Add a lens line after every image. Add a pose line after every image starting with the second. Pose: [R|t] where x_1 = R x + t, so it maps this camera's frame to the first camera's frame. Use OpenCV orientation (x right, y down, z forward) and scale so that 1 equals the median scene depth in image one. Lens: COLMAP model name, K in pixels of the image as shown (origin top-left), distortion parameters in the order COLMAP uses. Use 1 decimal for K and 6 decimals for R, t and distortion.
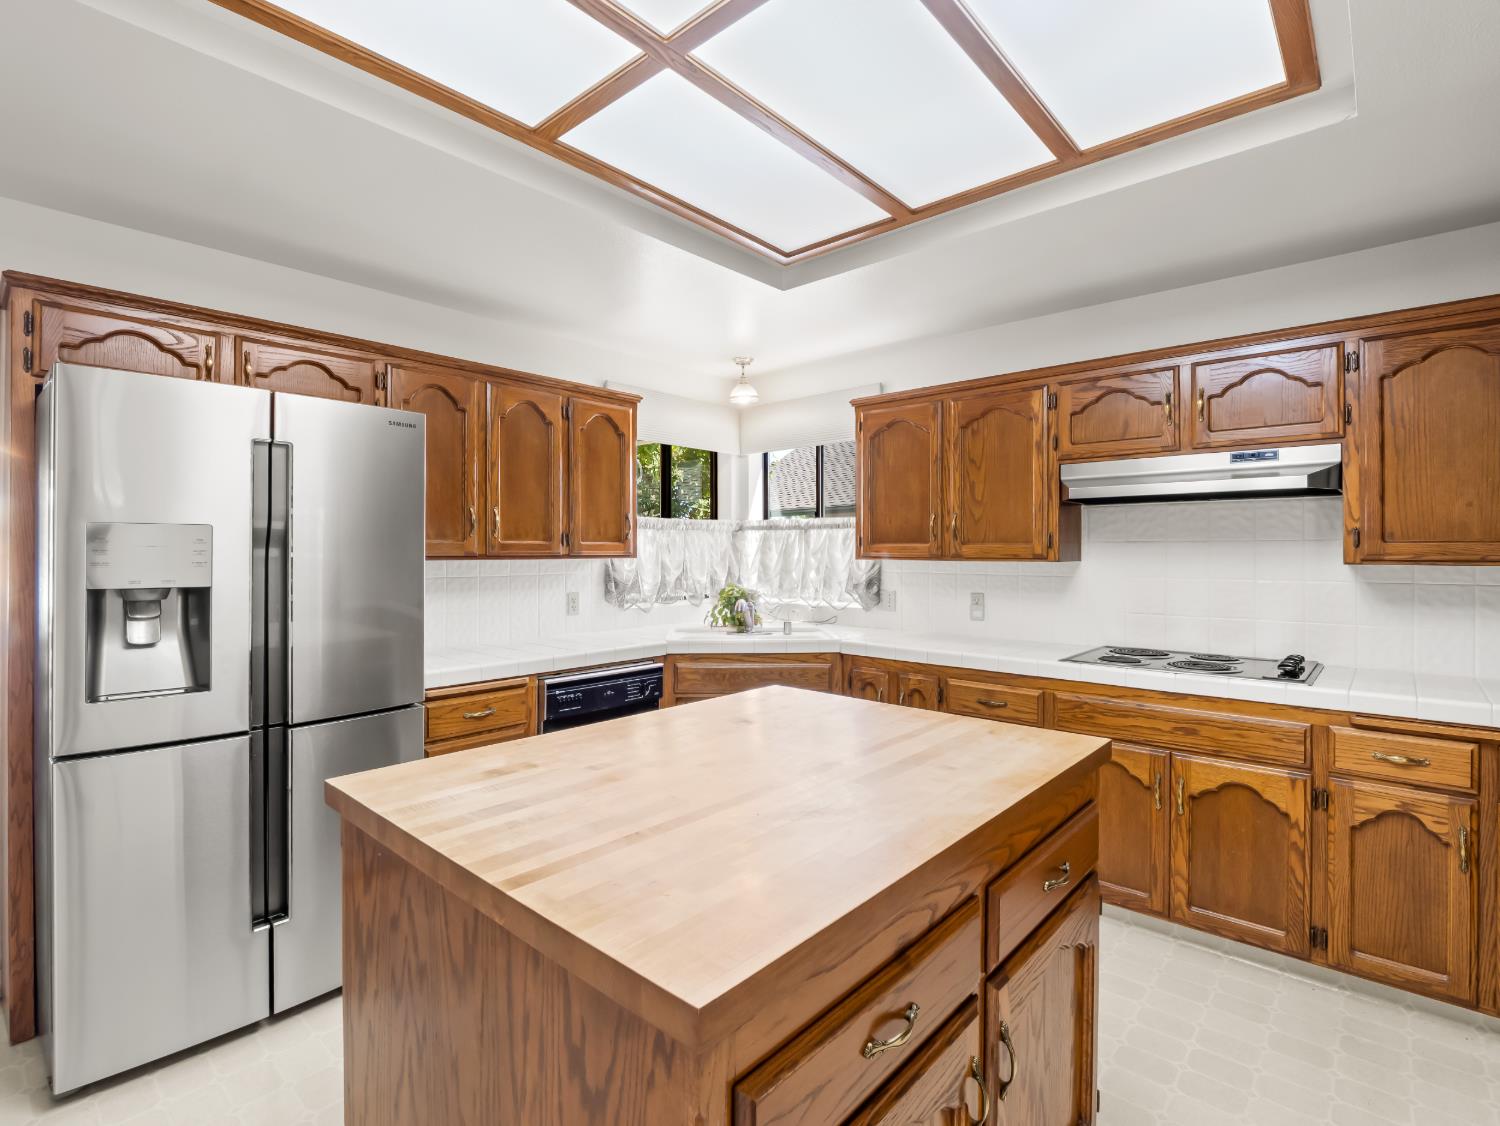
lens RADIAL K [[725.3, 0, 746.0], [0, 725.3, 549.0], [0, 0, 1]] dist [-0.019057, -0.000056]
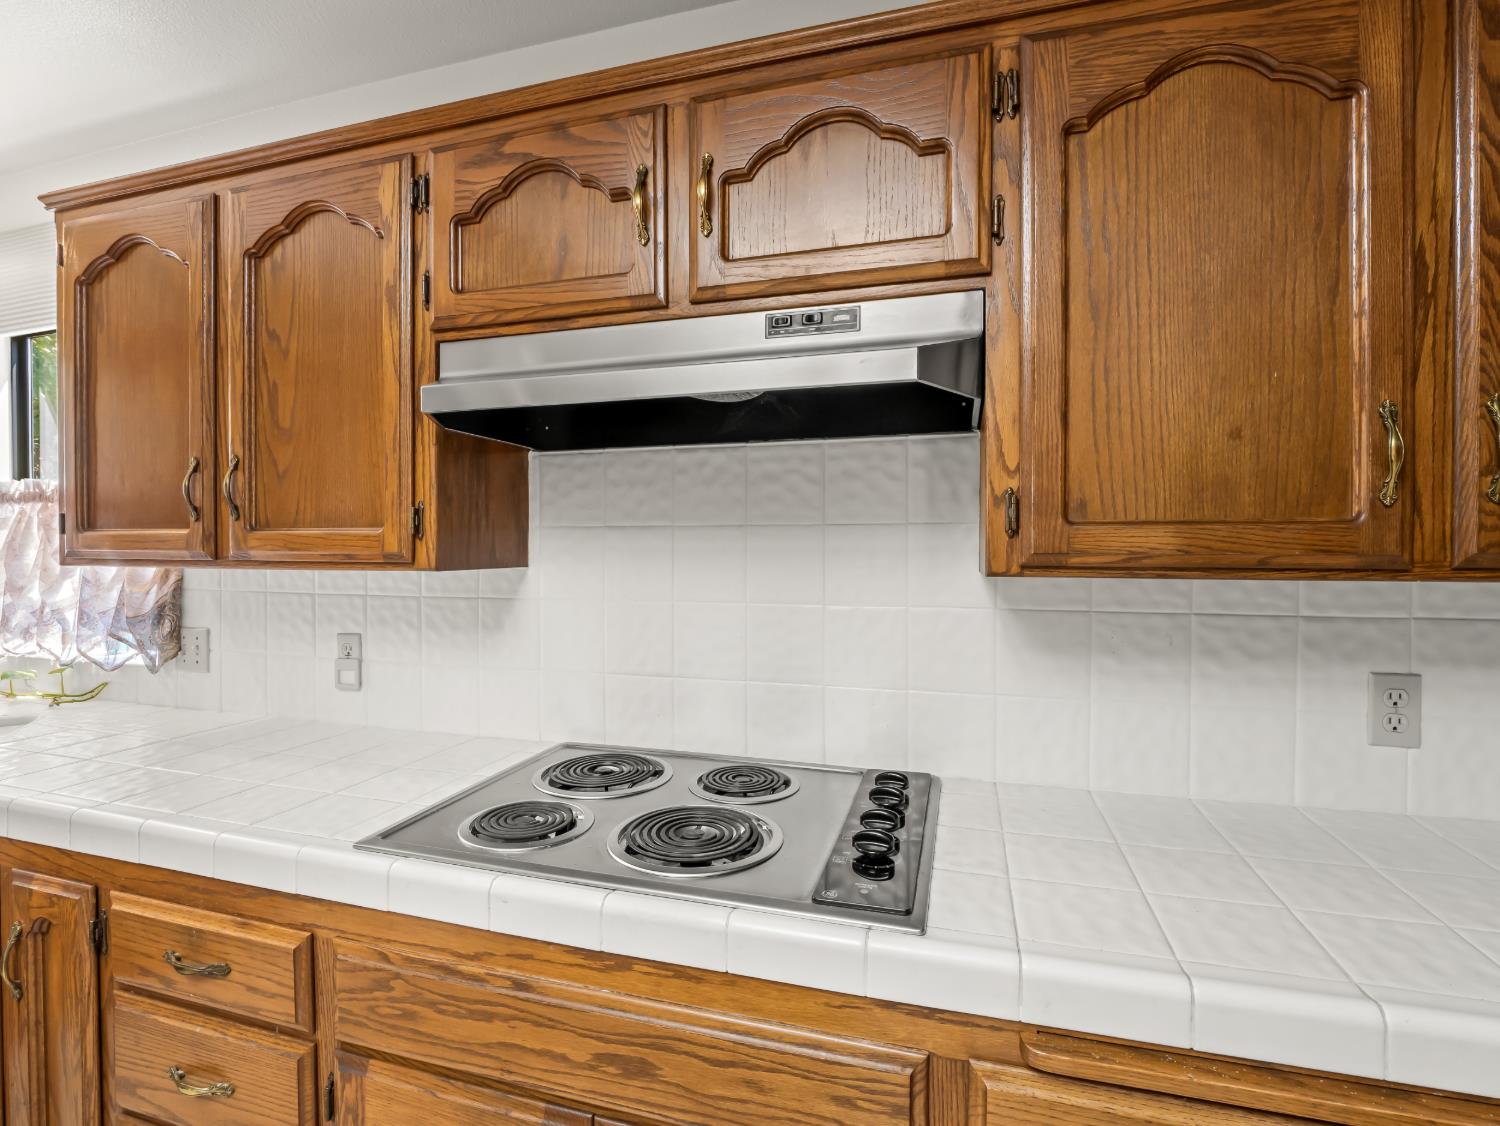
lens RADIAL K [[725.3, 0, 737.8], [0, 725.3, 560.0], [0, 0, 1]] dist [-0.019057, -0.000056]
pose [[0.905389, -0.007032, 0.424524, 0.487224], [-0.001048, 0.999823, 0.018796, 0.003490], [-0.424581, -0.017463, 0.905221, 0.631905]]
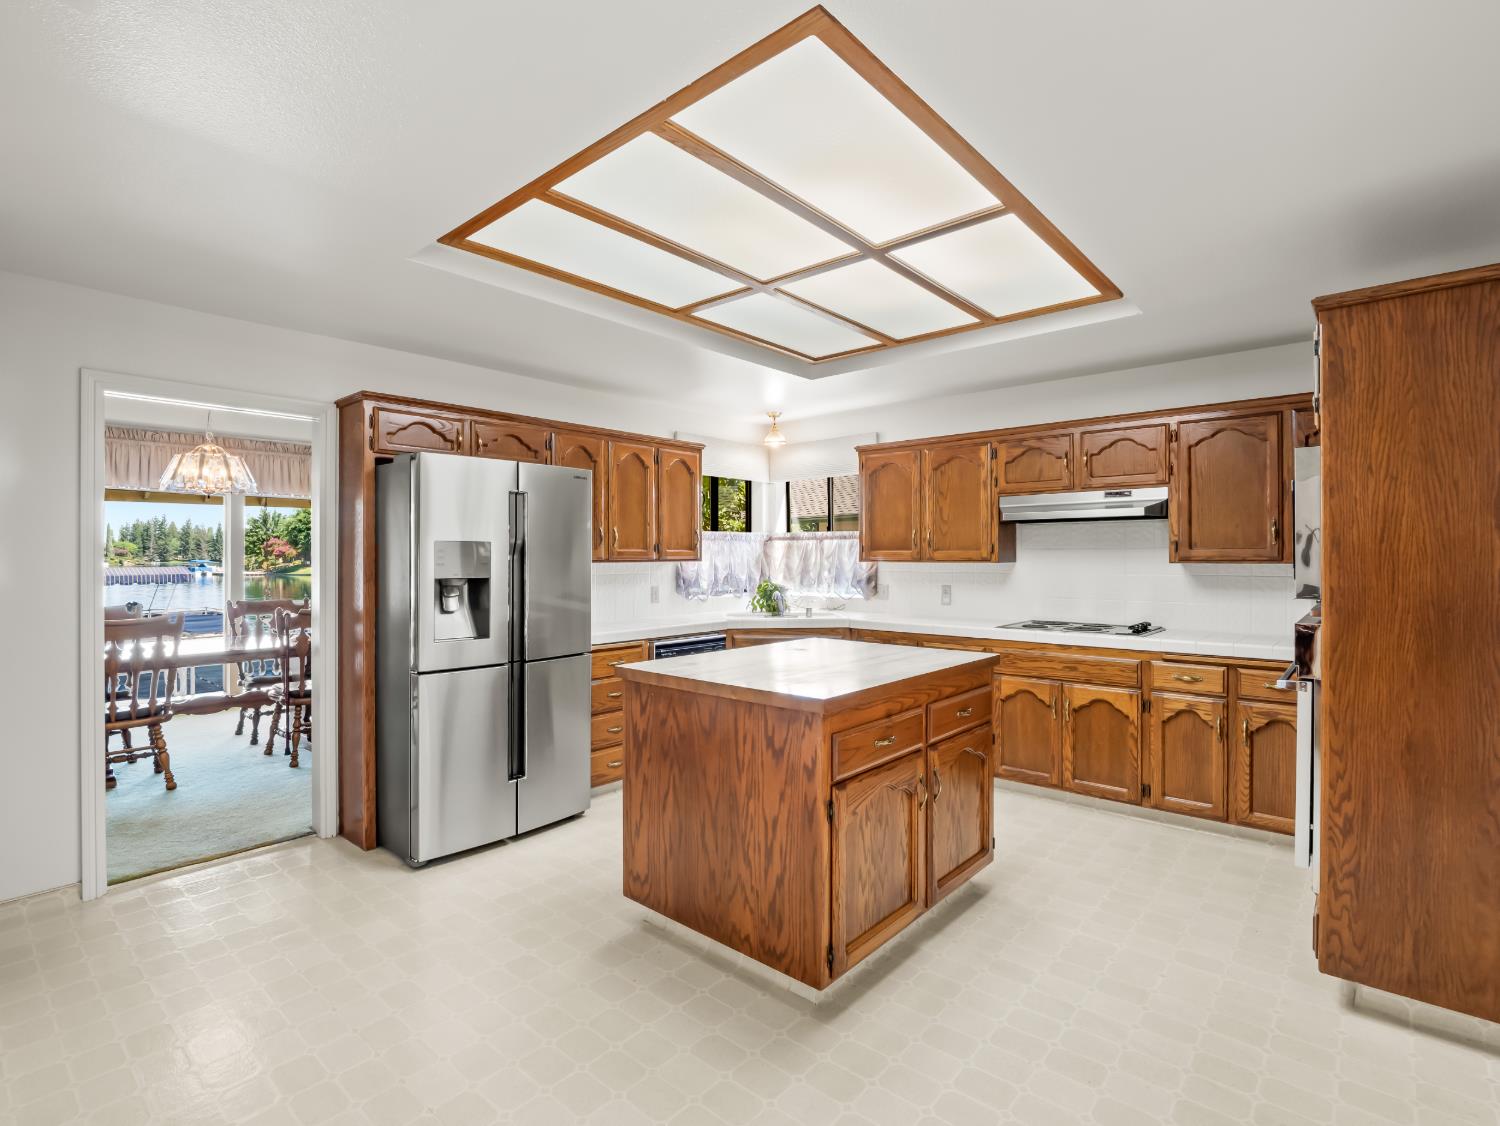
lens RADIAL K [[725.3, 0, 747.7], [0, 725.3, 554.5], [0, 0, 1]] dist [-0.019057, -0.000056]
pose [[0.999948, -0.003162, 0.009667, -0.108752], [0.003161, 0.999995, 0.000076, -0.000745], [-0.009667, -0.000045, 0.999953, -0.553444]]
